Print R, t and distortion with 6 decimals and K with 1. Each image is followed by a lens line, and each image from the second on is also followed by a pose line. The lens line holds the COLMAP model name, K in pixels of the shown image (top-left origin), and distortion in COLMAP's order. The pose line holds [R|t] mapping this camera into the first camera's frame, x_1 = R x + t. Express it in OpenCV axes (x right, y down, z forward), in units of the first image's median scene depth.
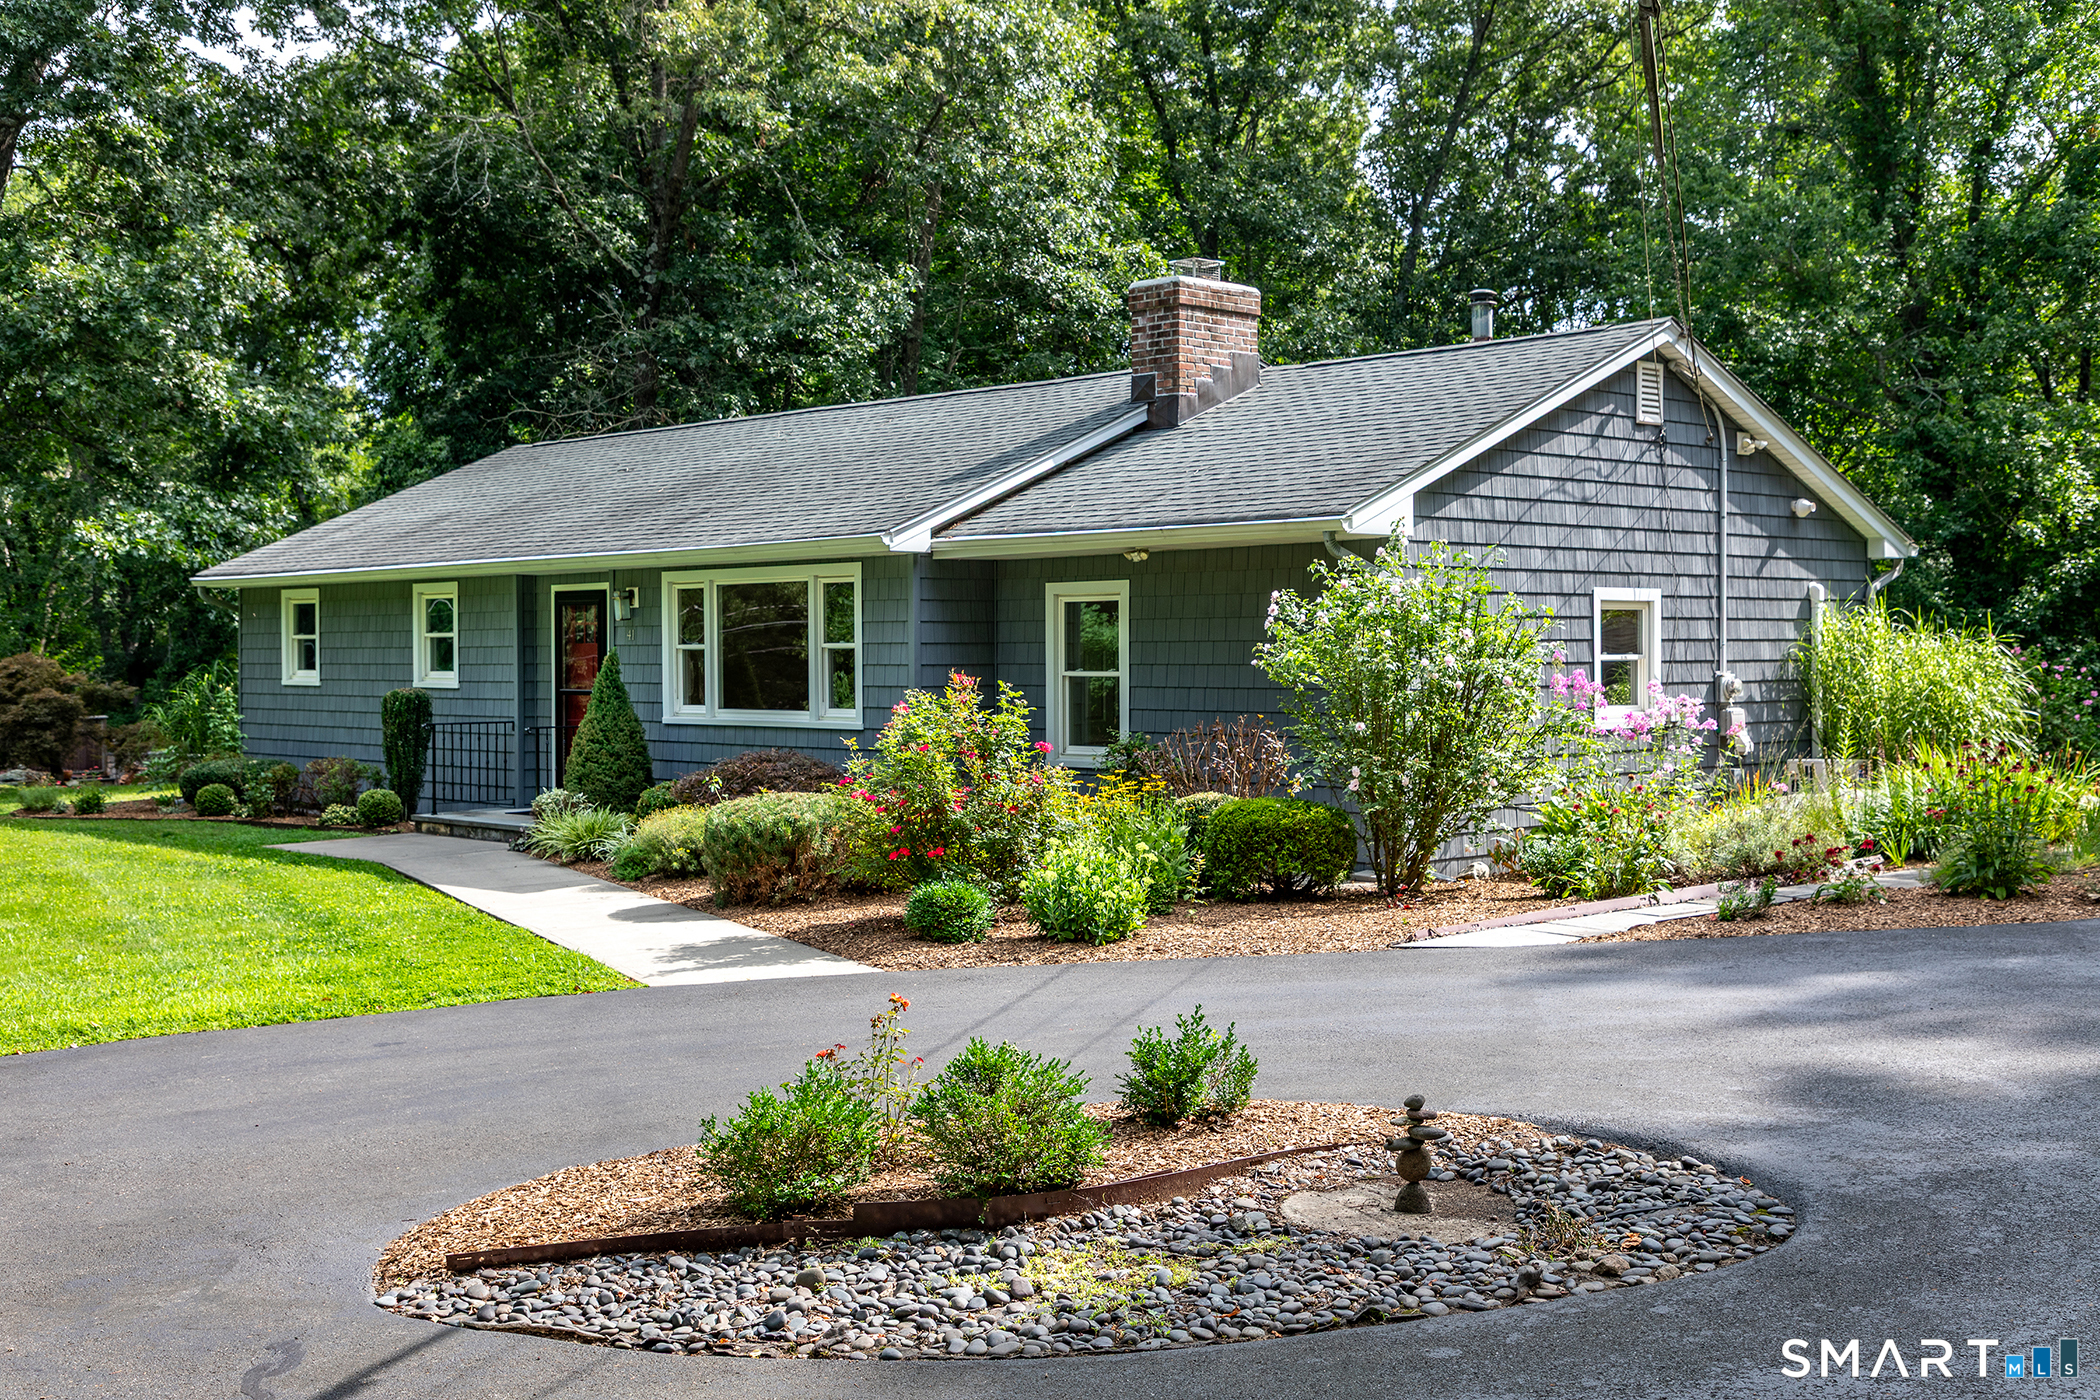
lens RADIAL K [[2346.6, 0, 1050.0], [0, 2346.6, 700.0], [0, 0, 1]] dist [0.062061, 0.010077]
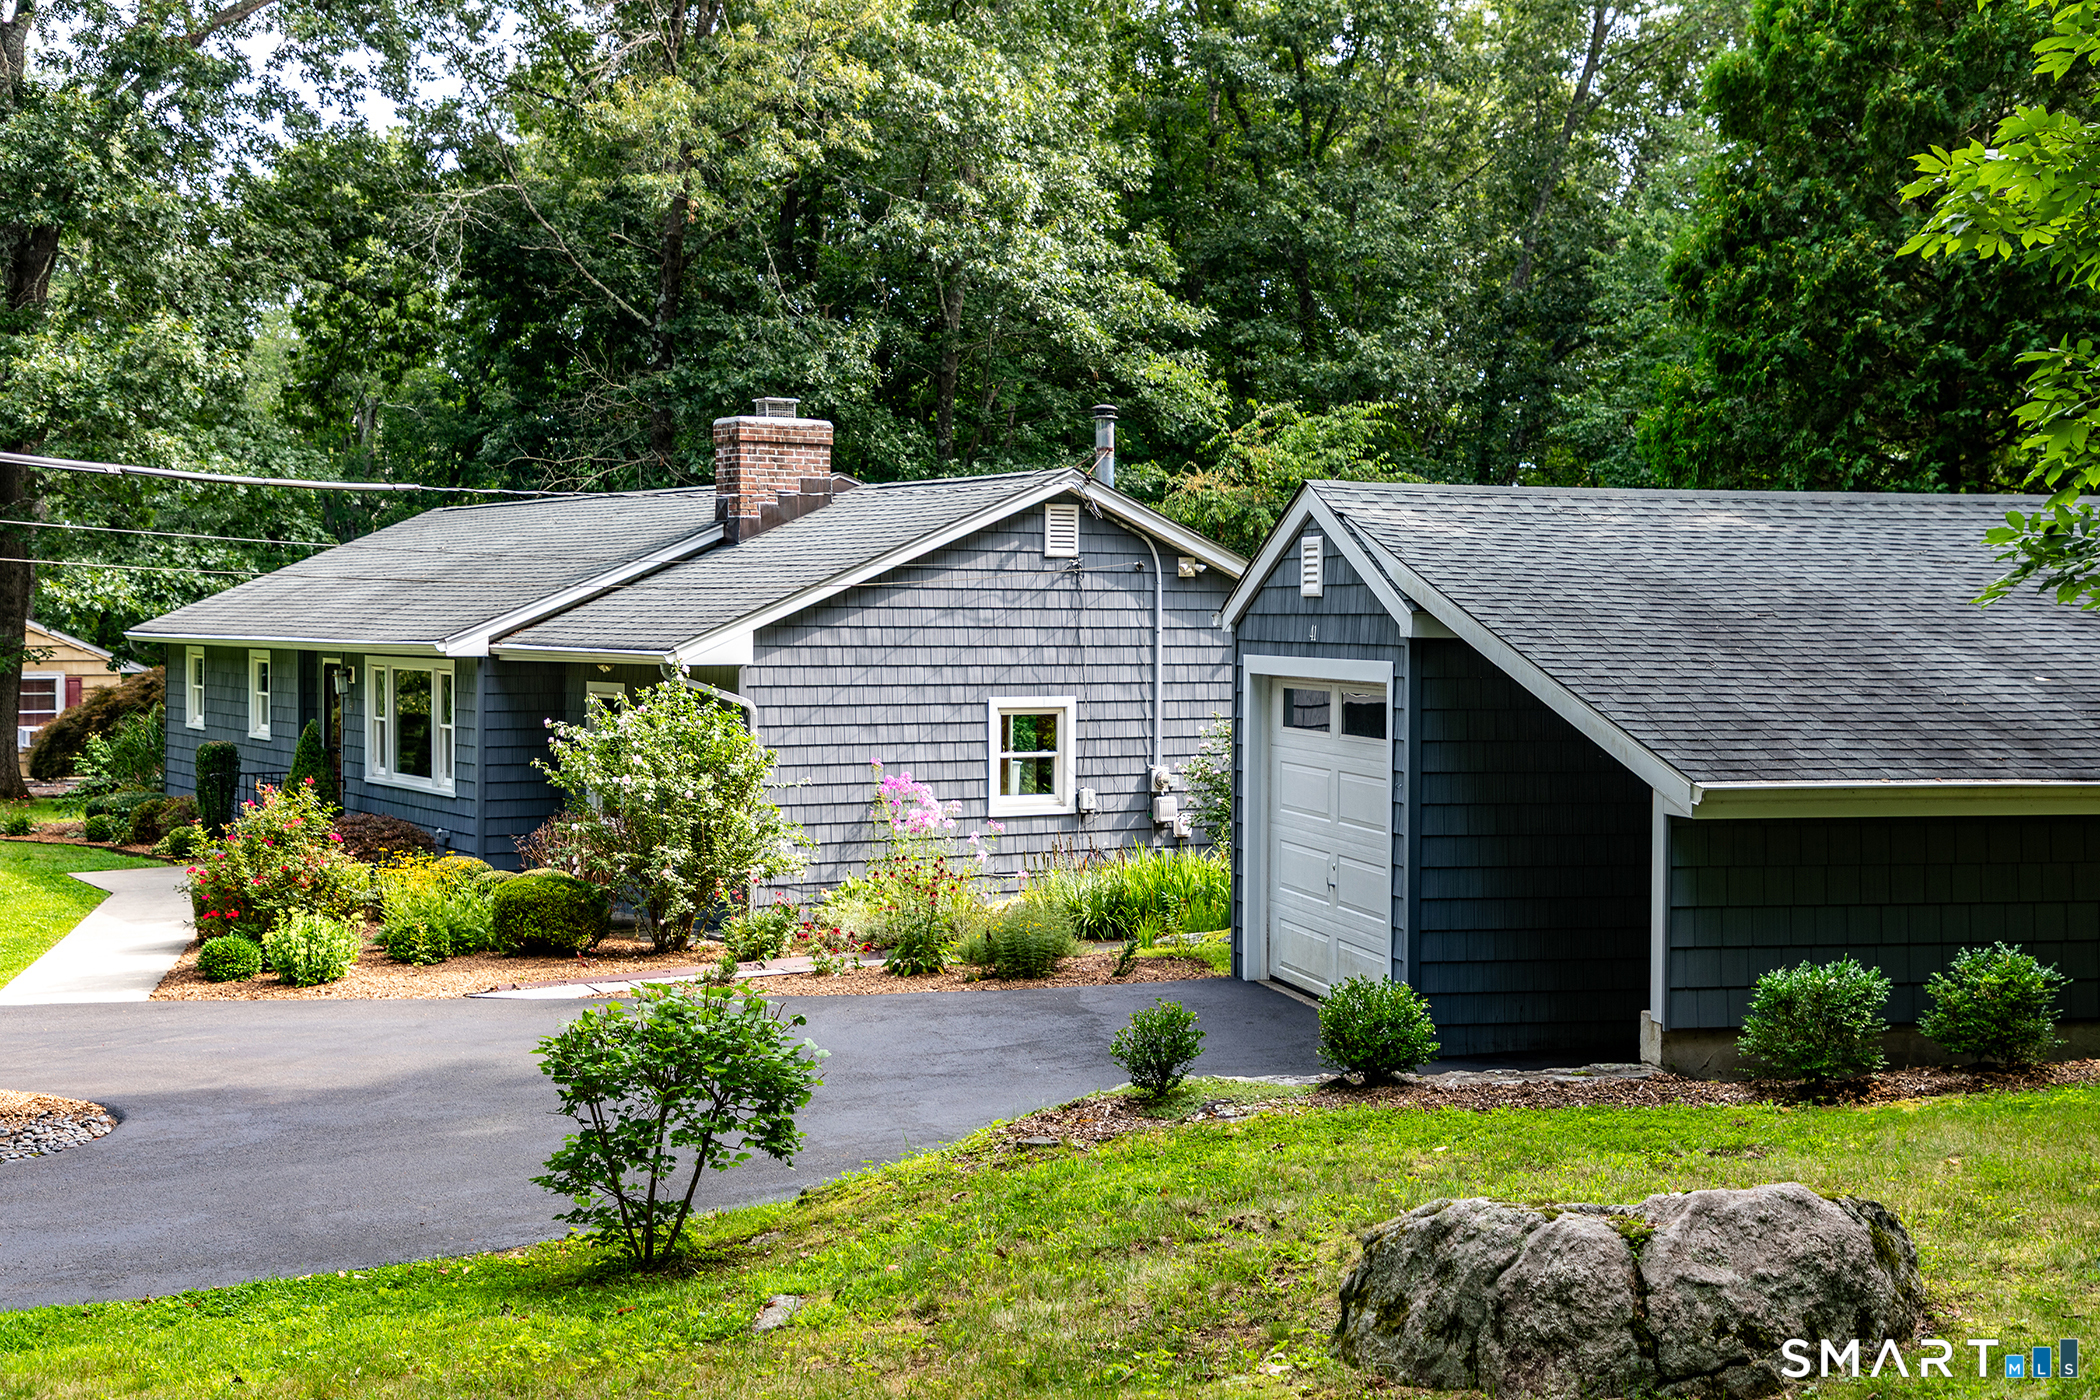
lens RADIAL K [[2730.6, 0, 1050.0], [0, 2730.6, 700.0], [0, 0, 1]] dist [0.124502, -0.027504]
pose [[0.977159, 0.018250, -0.211726, 0.519322], [-0.015823, 0.999788, 0.013151, -0.061020], [0.211921, -0.009501, 0.977241, -0.323242]]
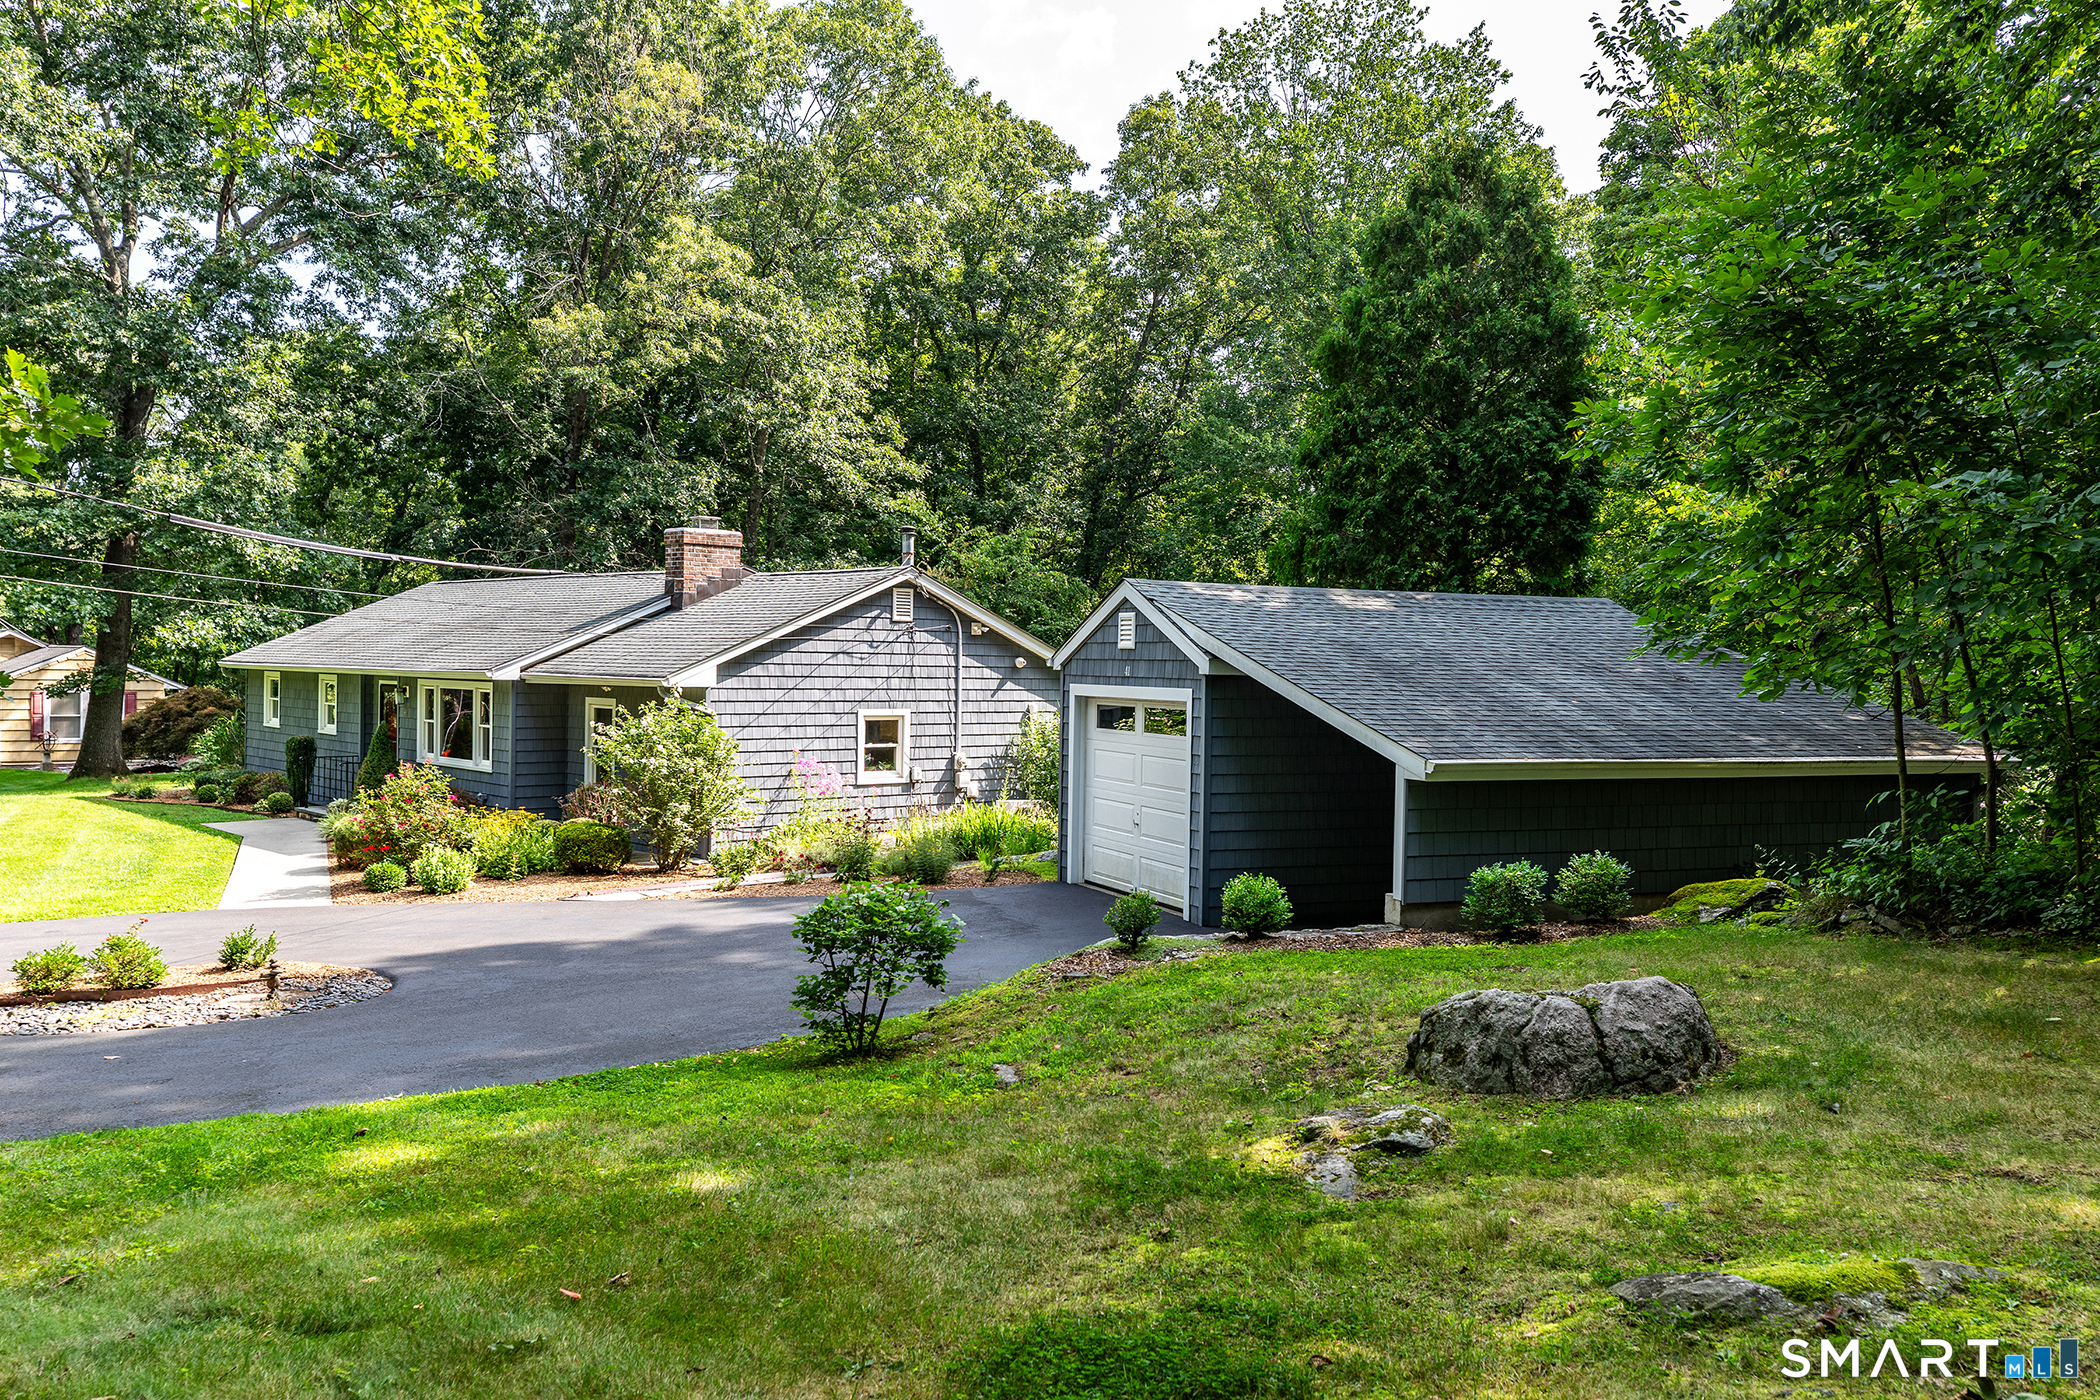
lens RADIAL K [[1754.9, 0, 1050.0], [0, 1754.9, 700.0], [0, 0, 1]] dist [0.059907, -0.002274]
pose [[0.998987, 0.024230, -0.037931, 0.410267], [-0.024168, 0.999706, 0.002094, -0.057923], [0.037970, -0.001175, 0.999278, -0.376036]]
